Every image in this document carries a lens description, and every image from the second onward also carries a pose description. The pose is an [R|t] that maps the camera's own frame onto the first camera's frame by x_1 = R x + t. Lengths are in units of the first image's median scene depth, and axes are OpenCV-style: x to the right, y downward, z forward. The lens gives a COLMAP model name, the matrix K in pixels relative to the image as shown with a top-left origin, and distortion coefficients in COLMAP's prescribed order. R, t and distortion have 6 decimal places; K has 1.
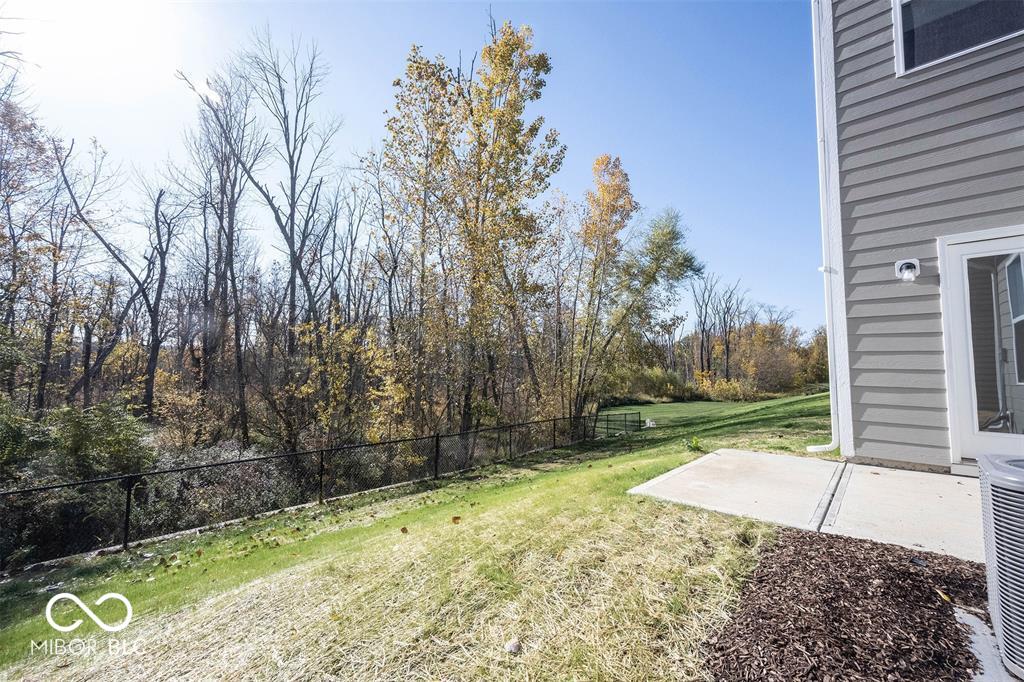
lens RADIAL K [[406.0, 0, 506.0], [0, 406.0, 343.4], [0, 0, 1]] dist [0.001761, 0.000157]
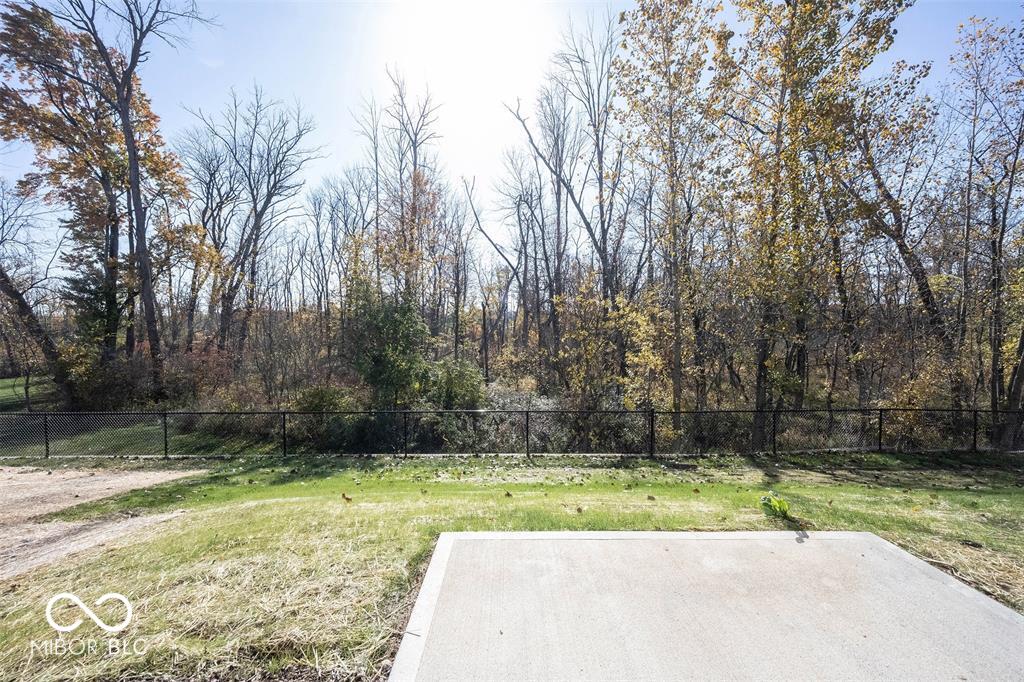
lens RADIAL K [[406.0, 0, 509.1], [0, 406.0, 338.3], [0, 0, 1]] dist [0.001761, 0.000157]
pose [[0.680605, 0.002754, -0.732646, 0.171967], [0.059397, 0.996494, 0.058924, 0.000544], [0.730239, -0.083621, 0.678055, 0.120428]]
